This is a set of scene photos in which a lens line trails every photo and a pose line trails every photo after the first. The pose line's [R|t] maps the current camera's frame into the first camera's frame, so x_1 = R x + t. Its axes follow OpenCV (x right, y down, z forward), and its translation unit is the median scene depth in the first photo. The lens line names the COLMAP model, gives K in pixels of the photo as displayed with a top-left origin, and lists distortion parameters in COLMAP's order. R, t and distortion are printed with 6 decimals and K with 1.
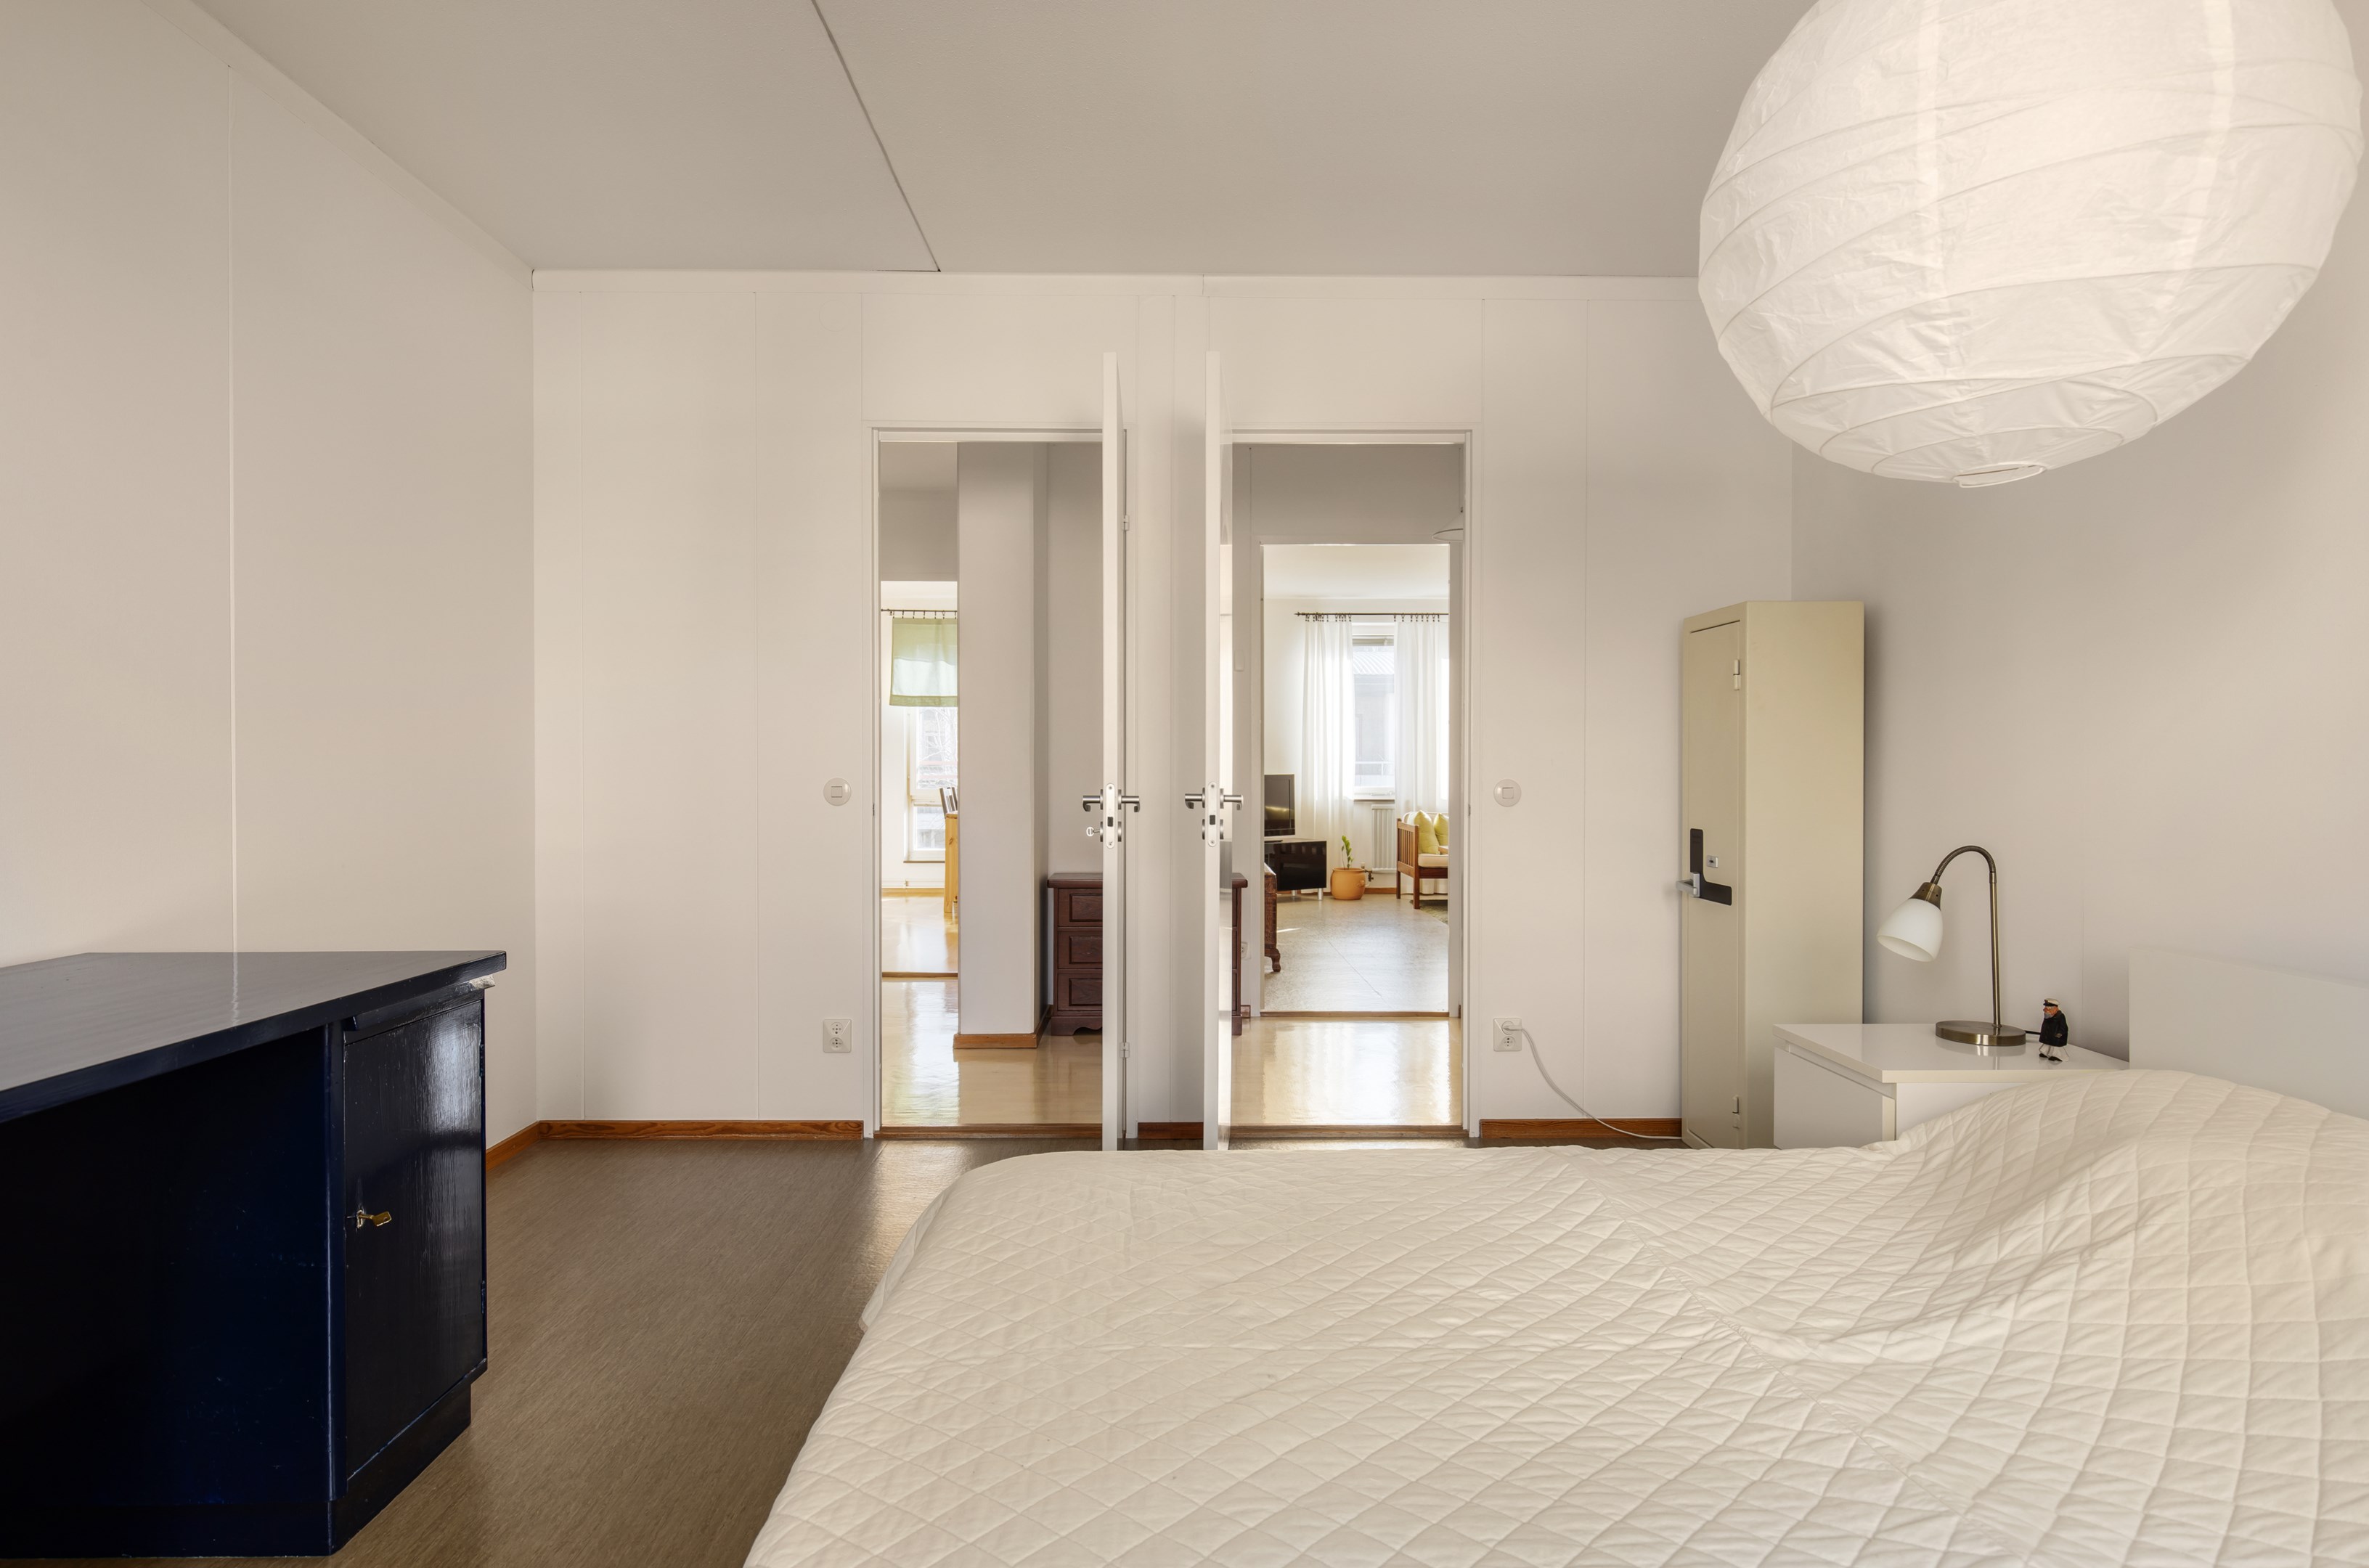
lens RADIAL K [[1345.1, 0, 1180.9], [0, 1345.1, 775.2], [0, 0, 1]] dist [0.002692, -0.000130]
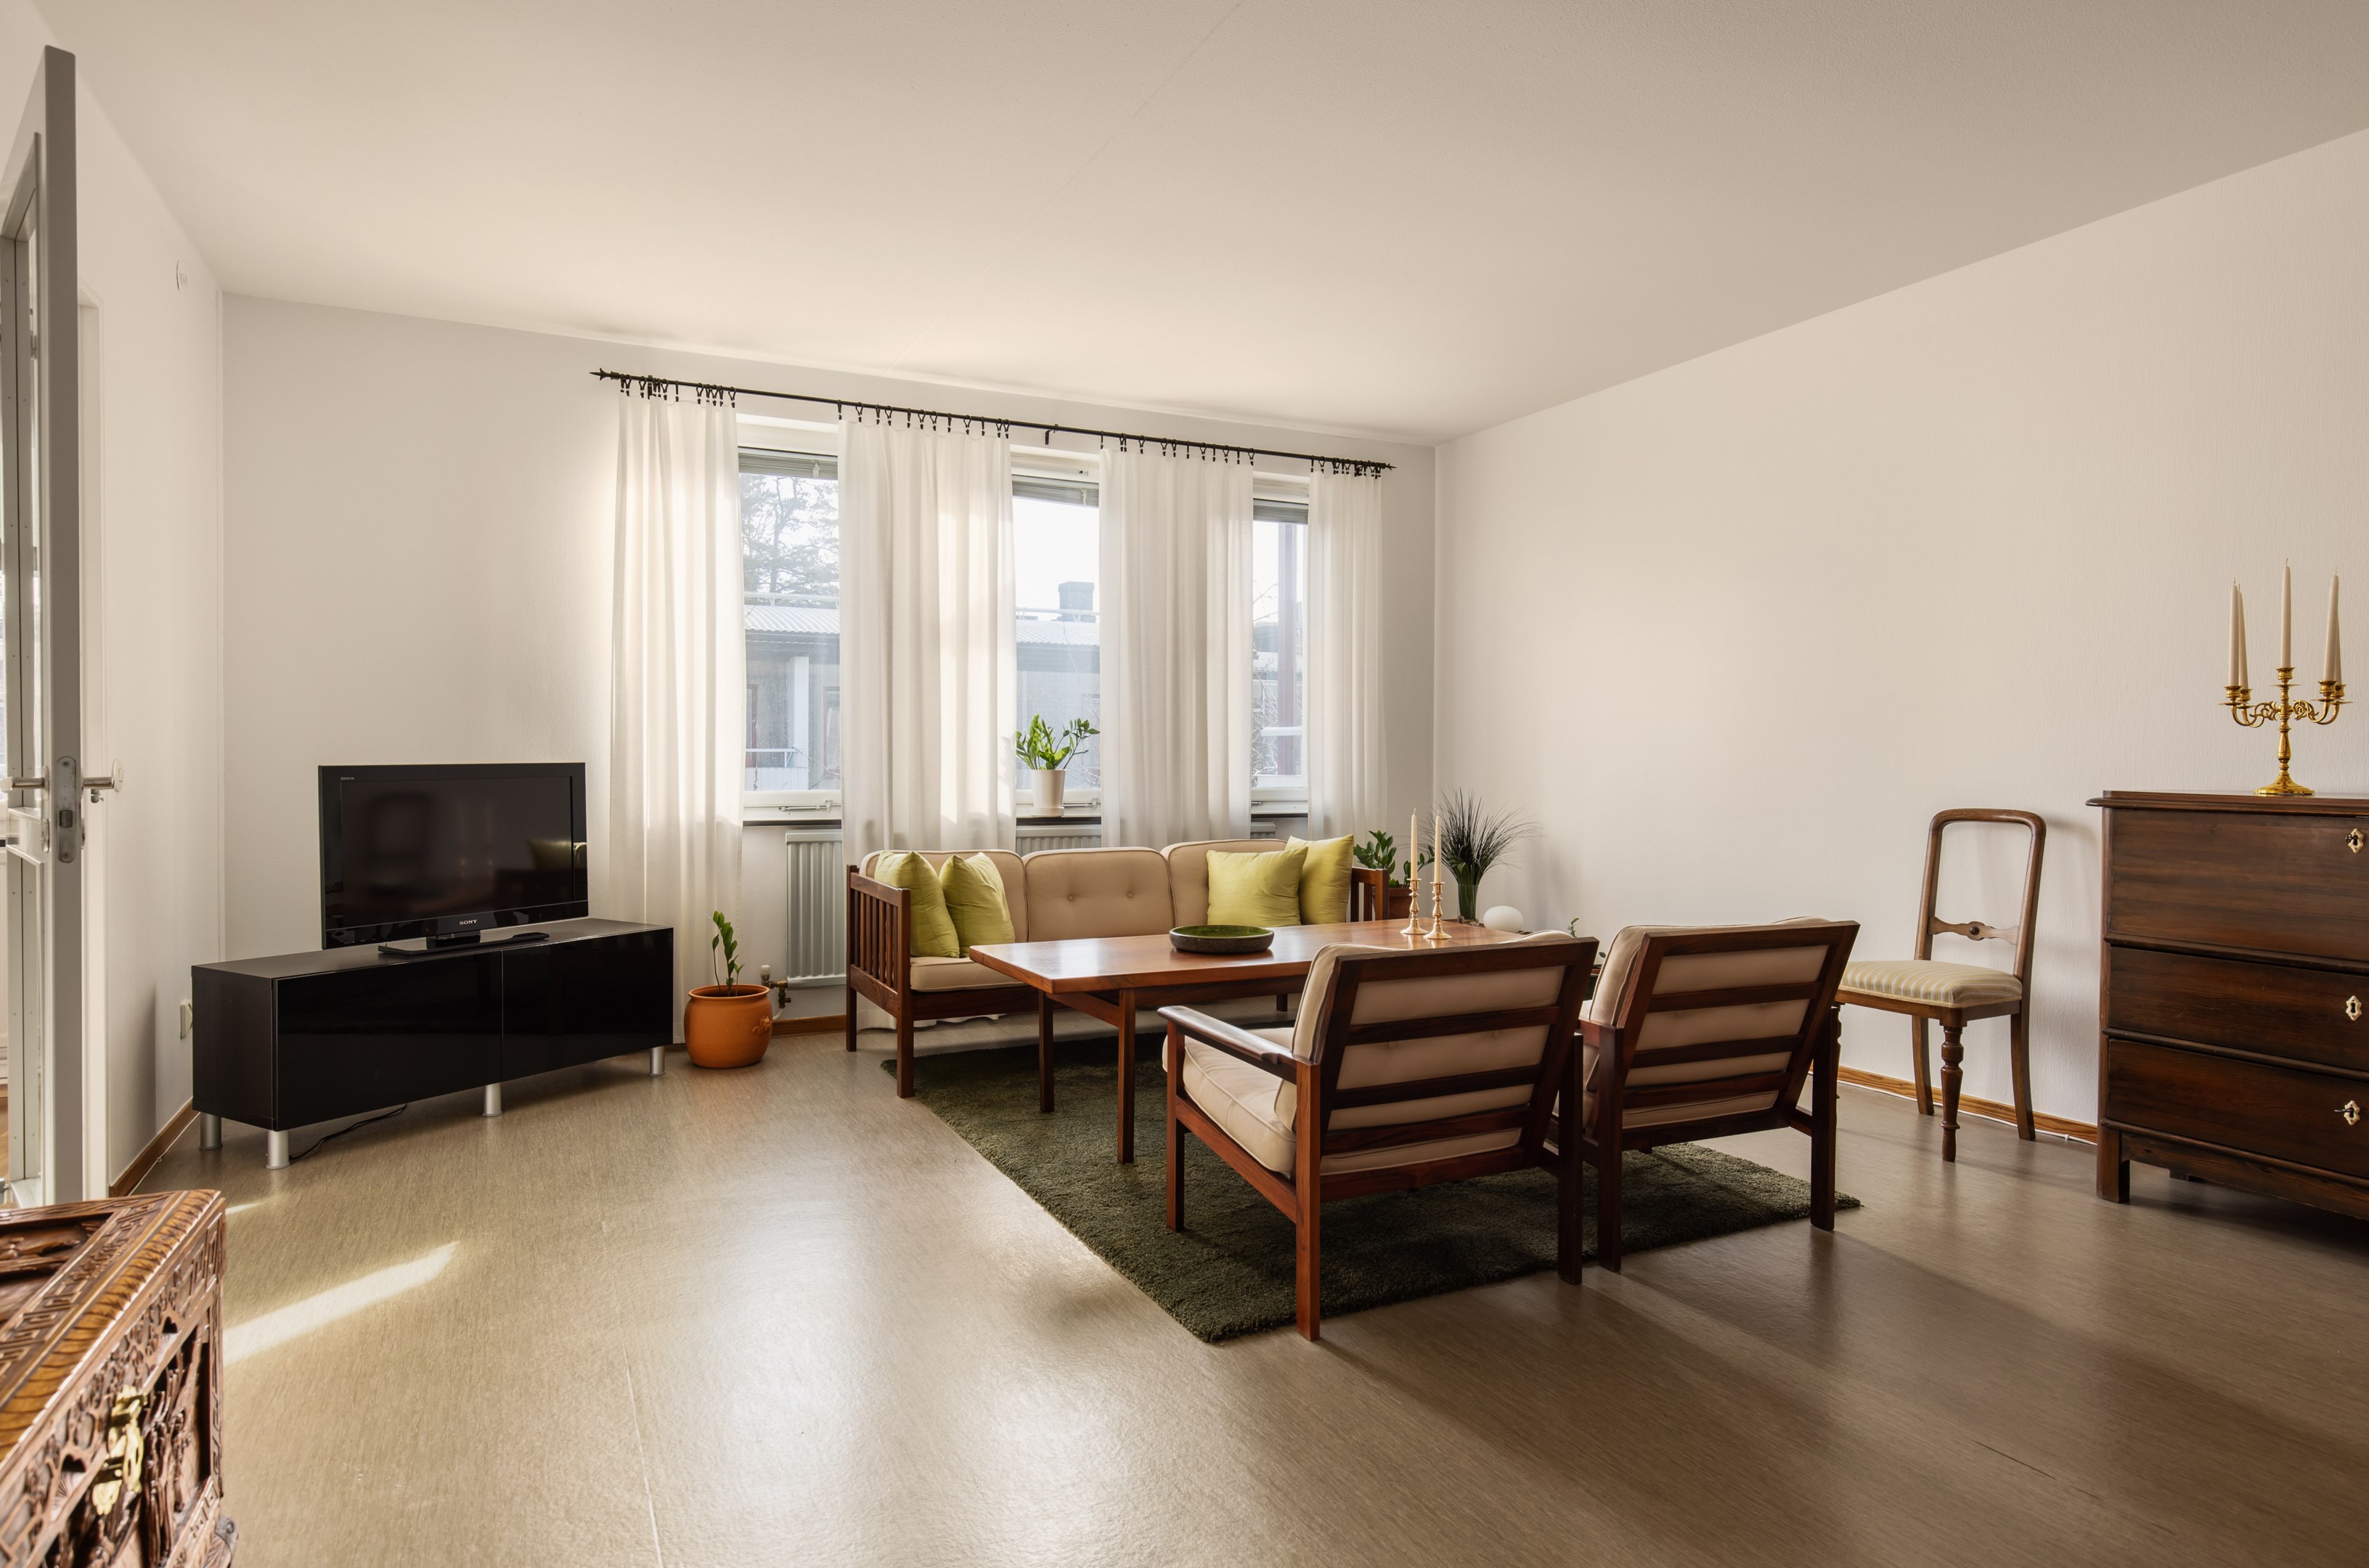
lens RADIAL K [[1345.1, 0, 1180.9], [0, 1345.1, 775.2], [0, 0, 1]] dist [0.002692, -0.000130]
pose [[0.903981, -0.003145, 0.427561, 0.072376], [0.001201, 0.999988, 0.004817, 0.001403], [-0.427571, -0.003841, 0.903974, 0.561208]]
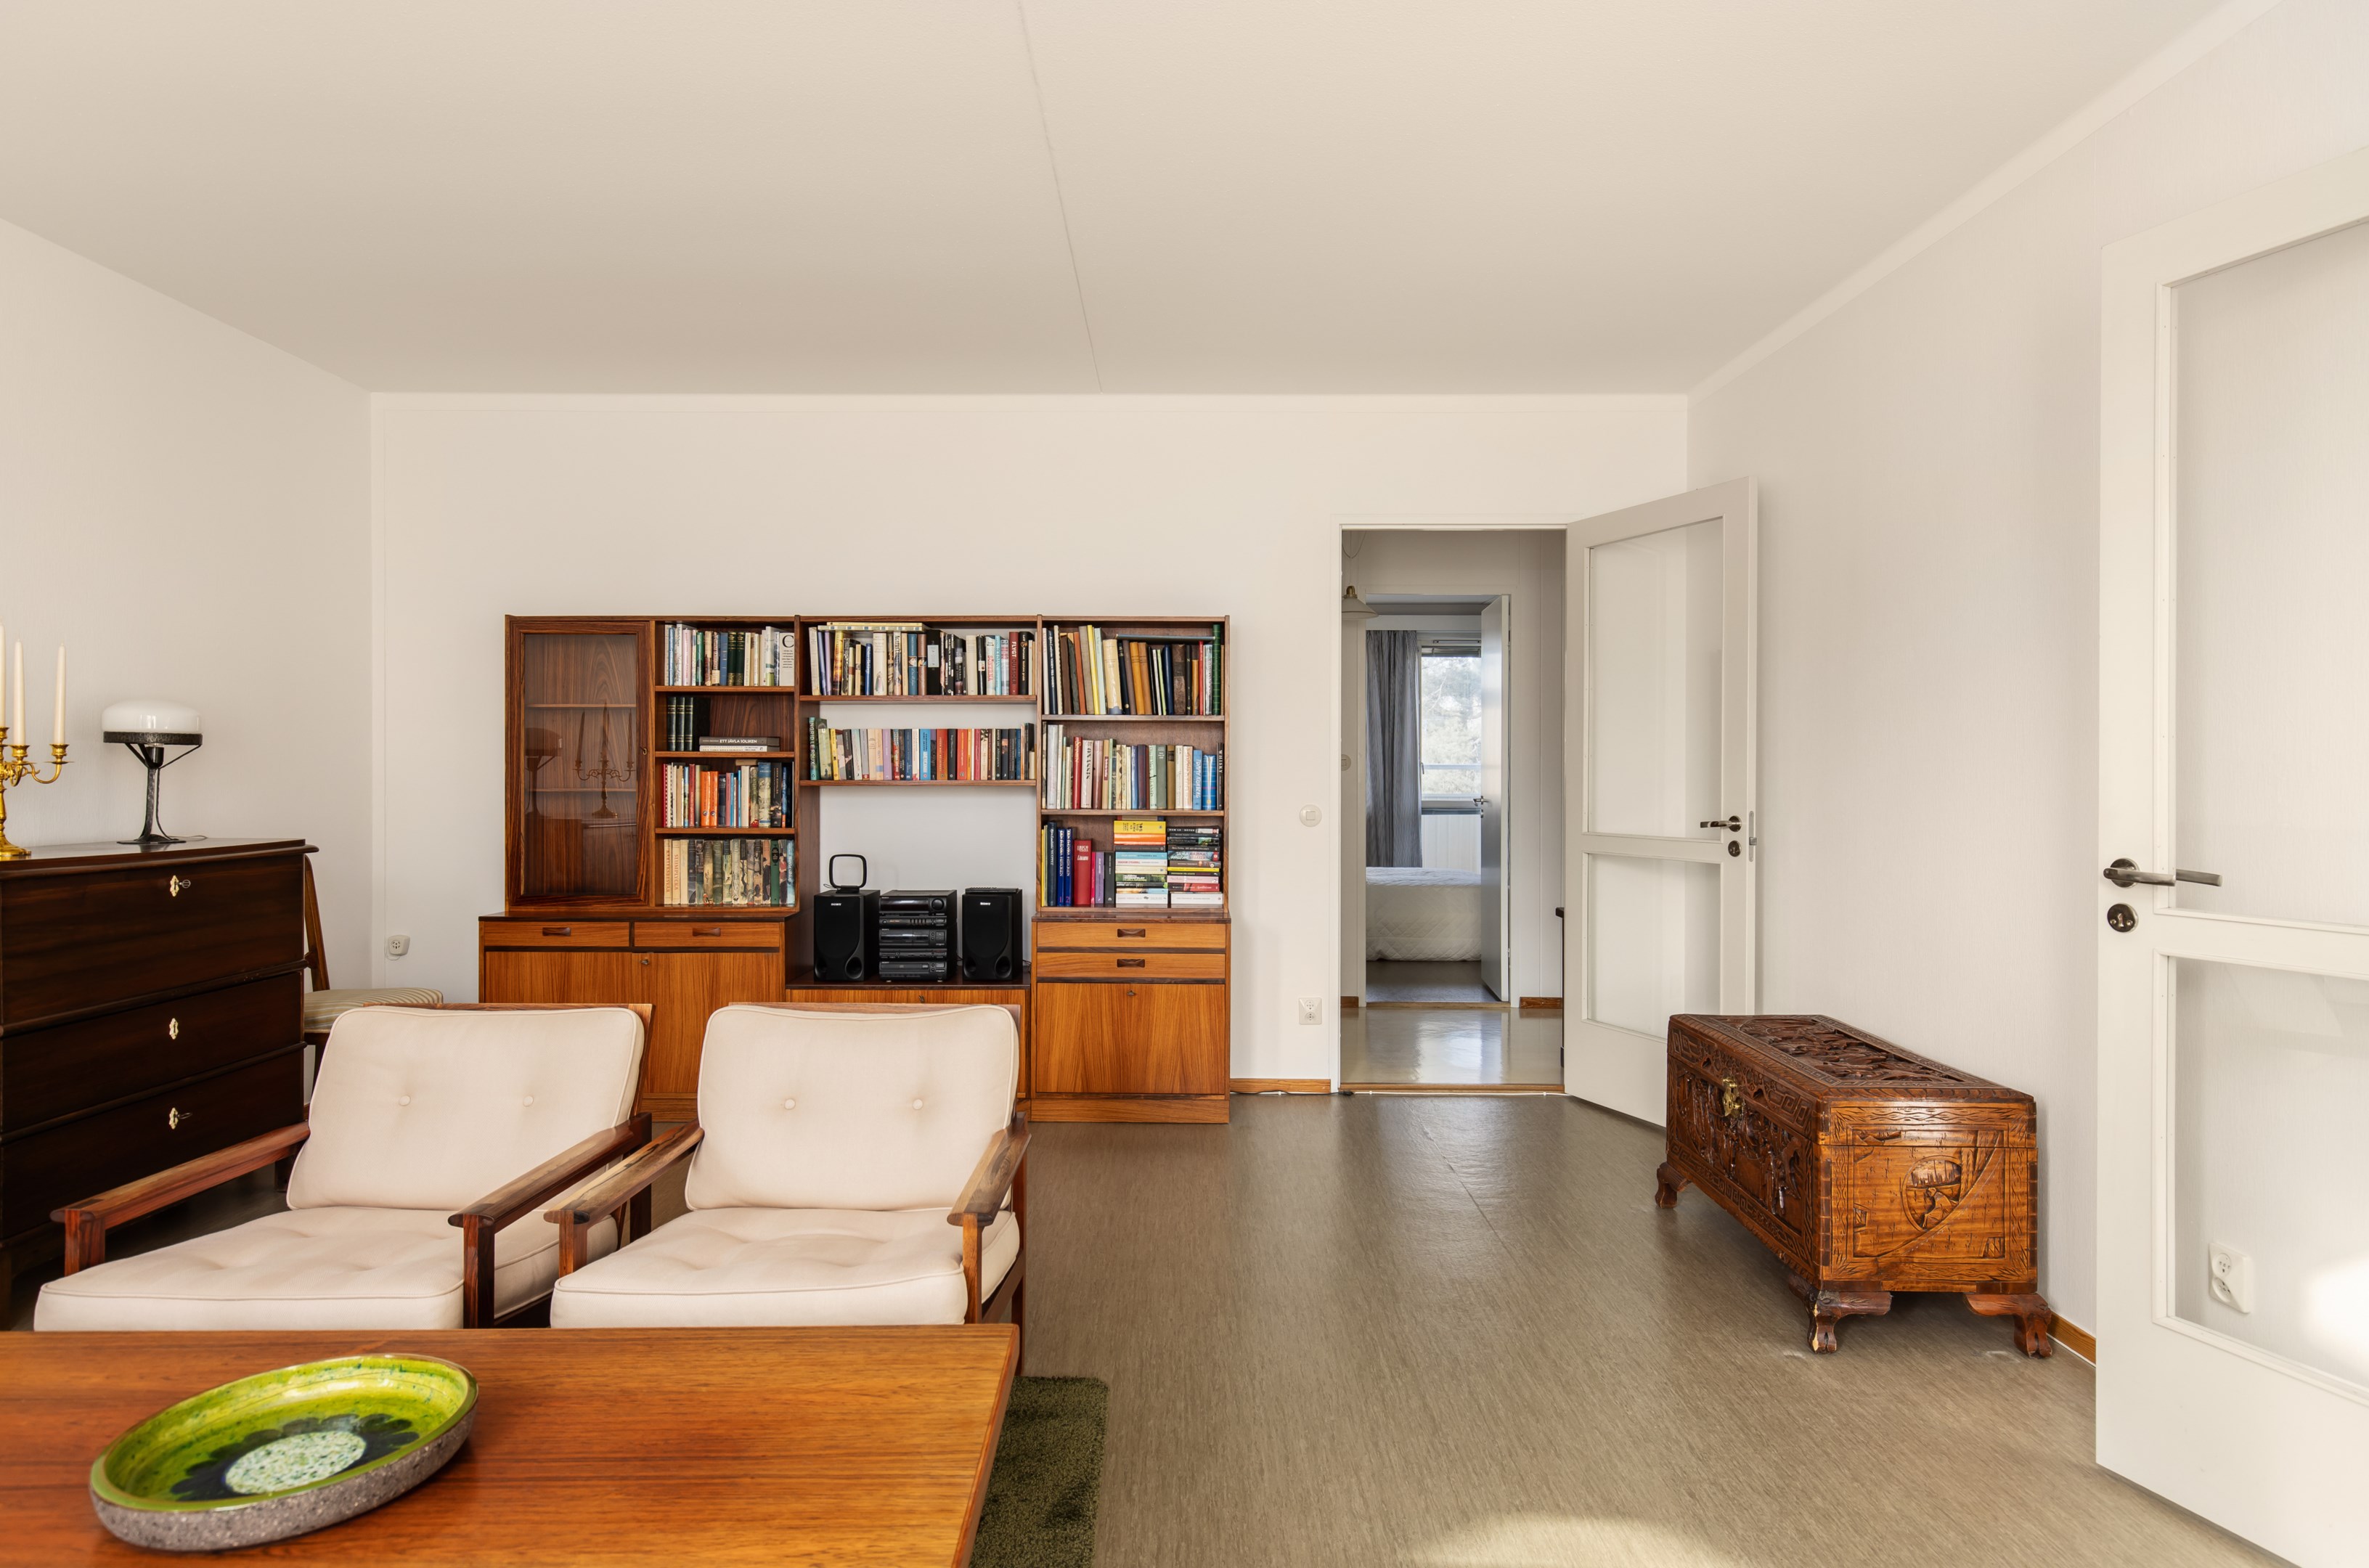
lens RADIAL K [[1345.1, 0, 1180.9], [0, 1345.1, 775.2], [0, 0, 1]] dist [0.002692, -0.000130]
pose [[-0.999974, -0.006897, -0.002138, 0.158440], [-0.006921, 0.999913, 0.011259, -0.013727], [0.002061, 0.011274, -0.999934, 0.985387]]
